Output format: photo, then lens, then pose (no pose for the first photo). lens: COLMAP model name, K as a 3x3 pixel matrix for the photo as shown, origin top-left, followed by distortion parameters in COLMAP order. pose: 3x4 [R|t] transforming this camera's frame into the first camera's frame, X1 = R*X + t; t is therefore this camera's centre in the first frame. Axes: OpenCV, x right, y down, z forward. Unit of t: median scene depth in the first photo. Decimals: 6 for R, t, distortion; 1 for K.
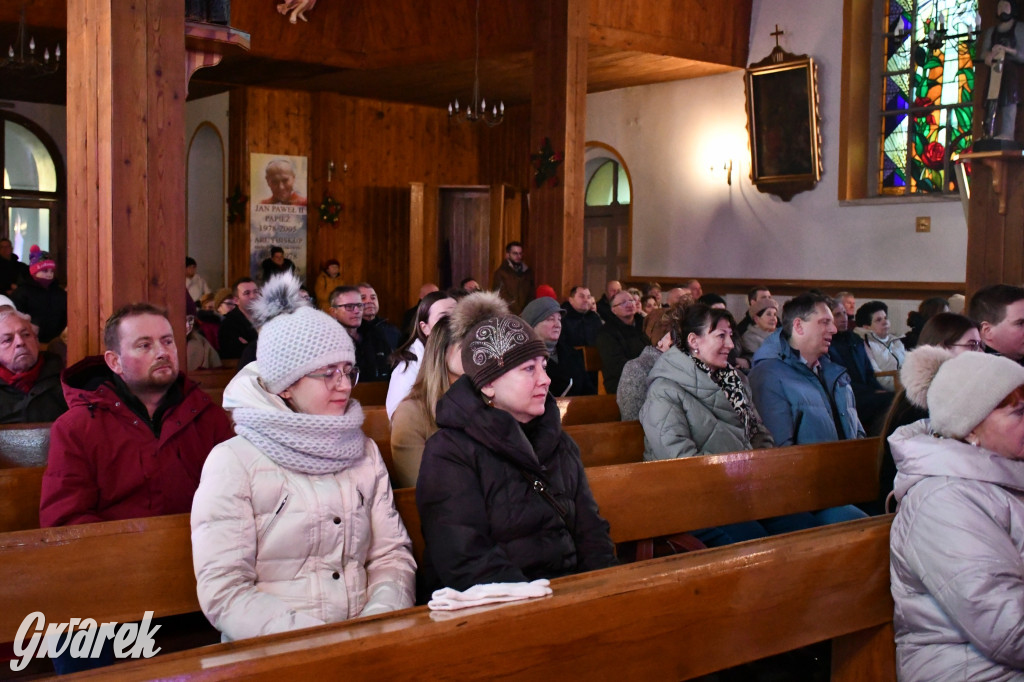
lens RADIAL K [[1200.4, 0, 483.2], [0, 1200.4, 342.5], [0, 0, 1]] dist [-0.008347, 0.034977]
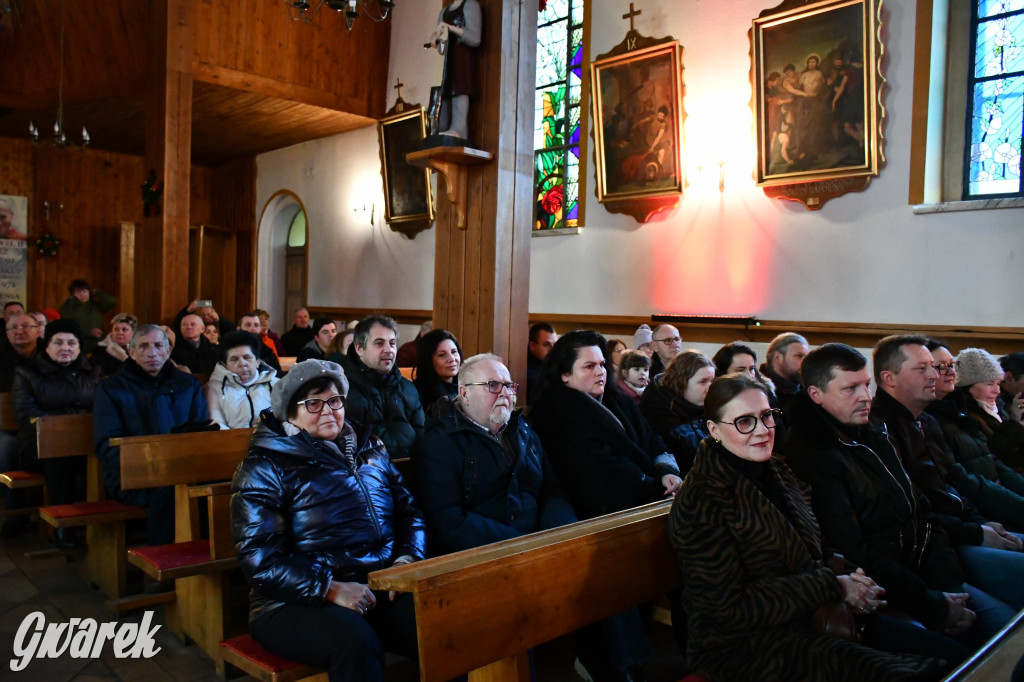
lens RADIAL K [[777.4, 0, 497.0], [0, 777.4, 341.6], [0, 0, 1]] dist [-0.024320, -0.006814]
pose [[0.992185, 0.008027, 0.124521, 0.254196], [-0.005774, 0.999813, -0.018442, -0.010883], [-0.124646, 0.017579, 0.992046, 0.295282]]
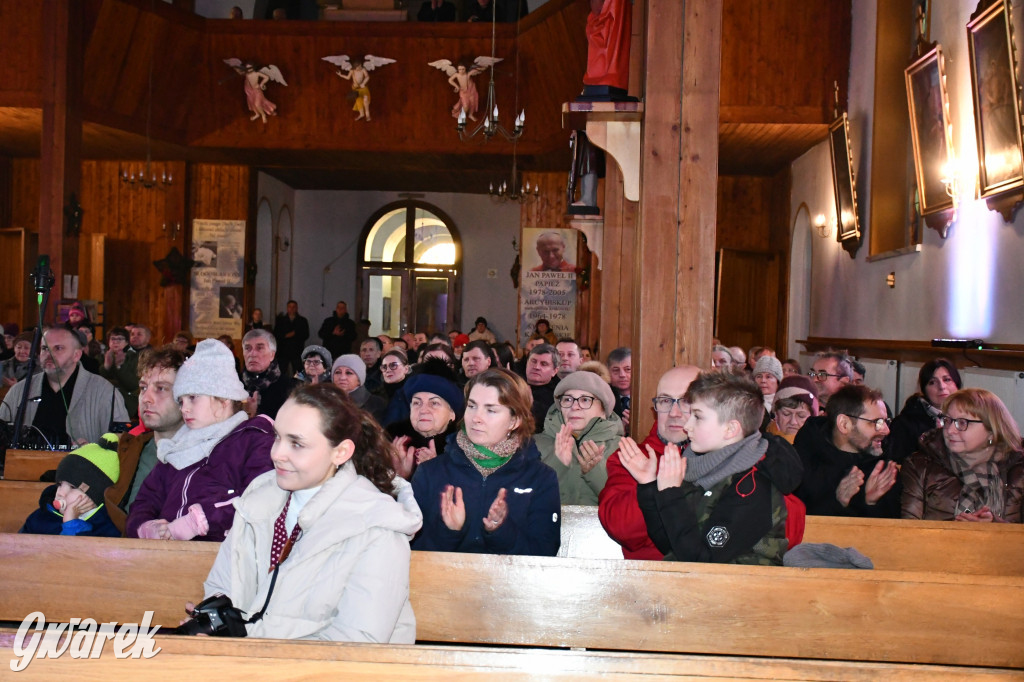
lens RADIAL K [[1351.9, 0, 483.2], [0, 1351.9, 340.9], [0, 0, 1]] dist [0.003410, 0.003257]
pose [[0.766723, 0.013597, -0.641834, 0.759585], [-0.054472, 0.997548, -0.043938, 0.013745], [0.639663, 0.068650, 0.765584, -0.025533]]
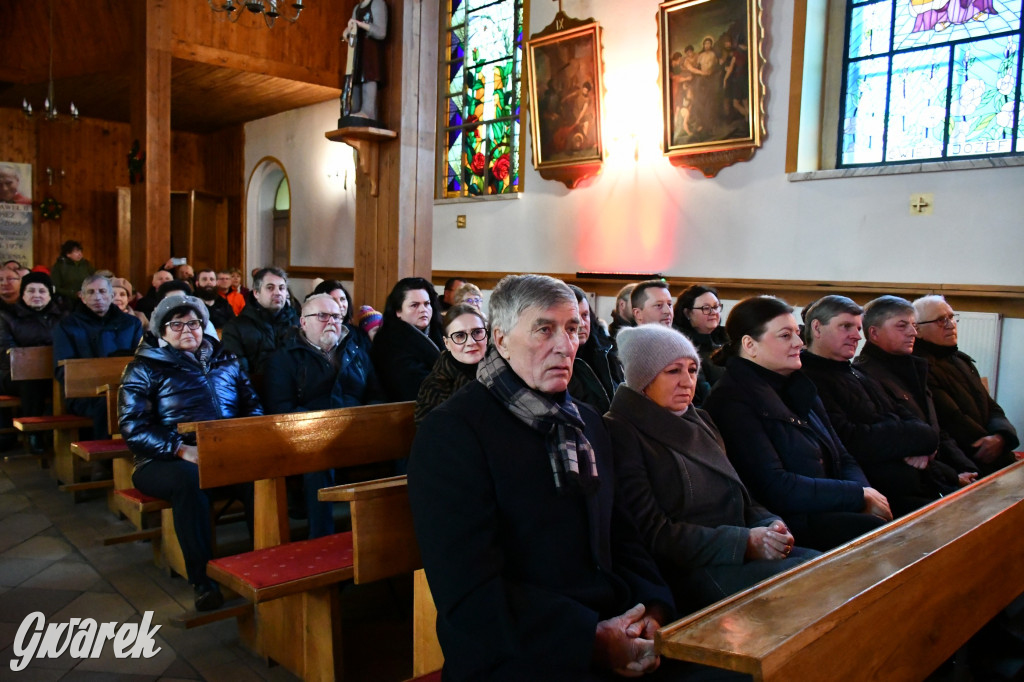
lens RADIAL K [[777.4, 0, 497.0], [0, 777.4, 341.6], [0, 0, 1]] dist [-0.024320, -0.006814]
pose [[0.994830, 0.005500, 0.101405, 0.306117], [-0.008517, 0.999533, 0.029343, -0.003610], [-0.101196, -0.030055, 0.994412, 0.224999]]
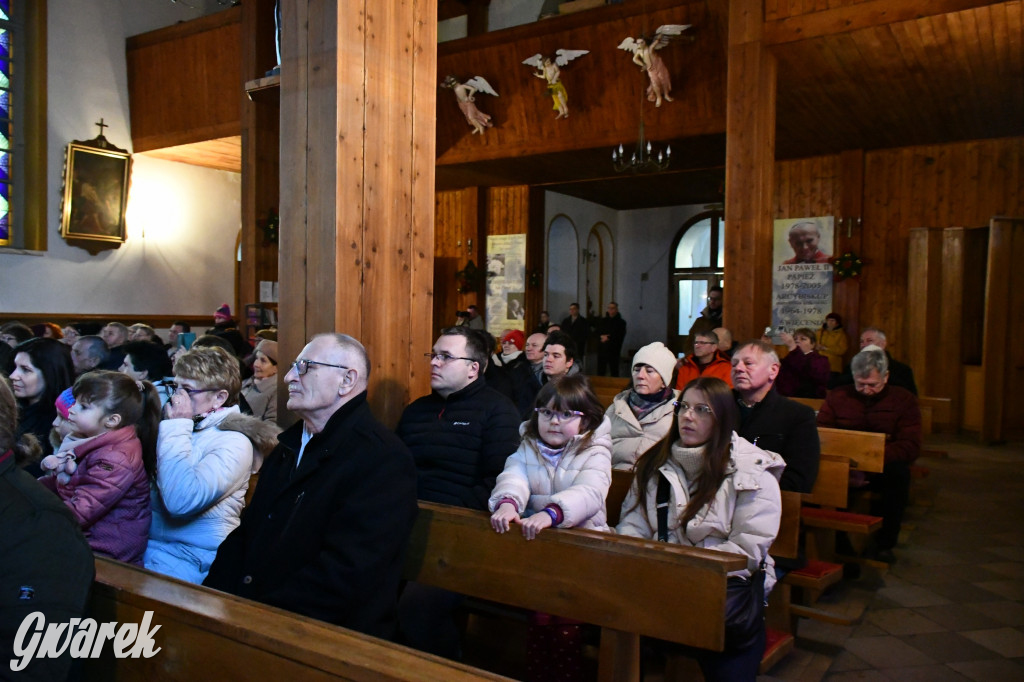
lens RADIAL K [[813.8, 0, 495.4], [0, 813.8, 339.2], [0, 0, 1]] dist [0.001600, 0.000581]
pose [[0.342087, 0.009834, -0.939617, 0.531299], [-0.061587, 0.998030, -0.011977, -0.026282], [0.937648, 0.061965, 0.342018, 0.615642]]
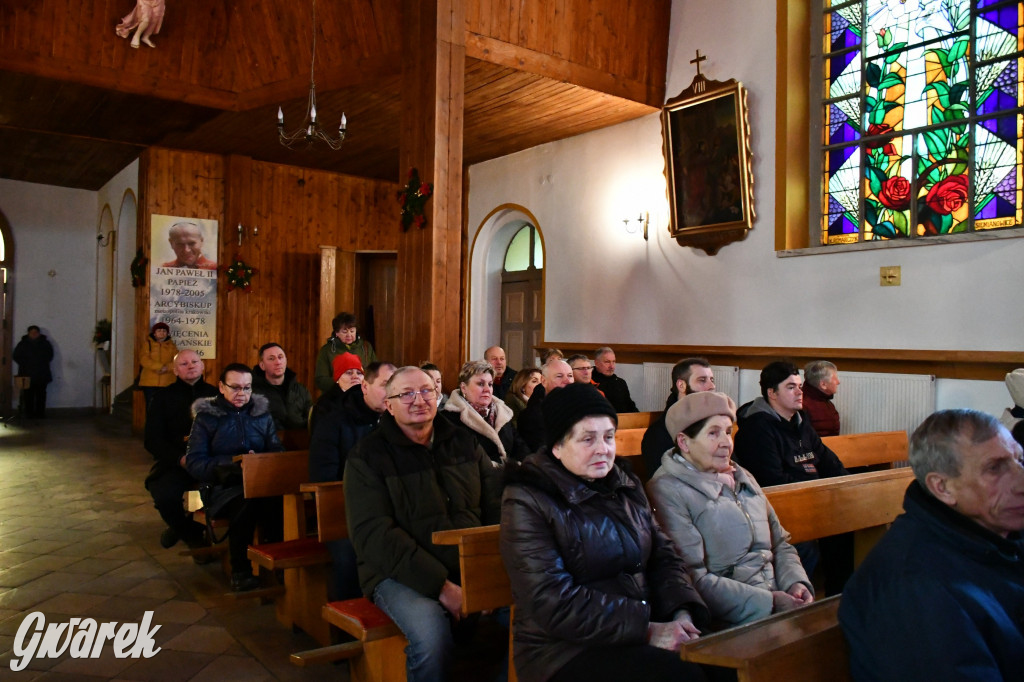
lens RADIAL K [[782.7, 0, 496.2], [0, 782.7, 341.0], [0, 0, 1]] dist [-0.019373, 0.002557]
pose [[0.999996, 0.002168, -0.002069, 0.104604], [-0.002285, 0.998270, -0.058751, -0.024152], [0.001938, 0.058756, 0.998271, 0.465832]]
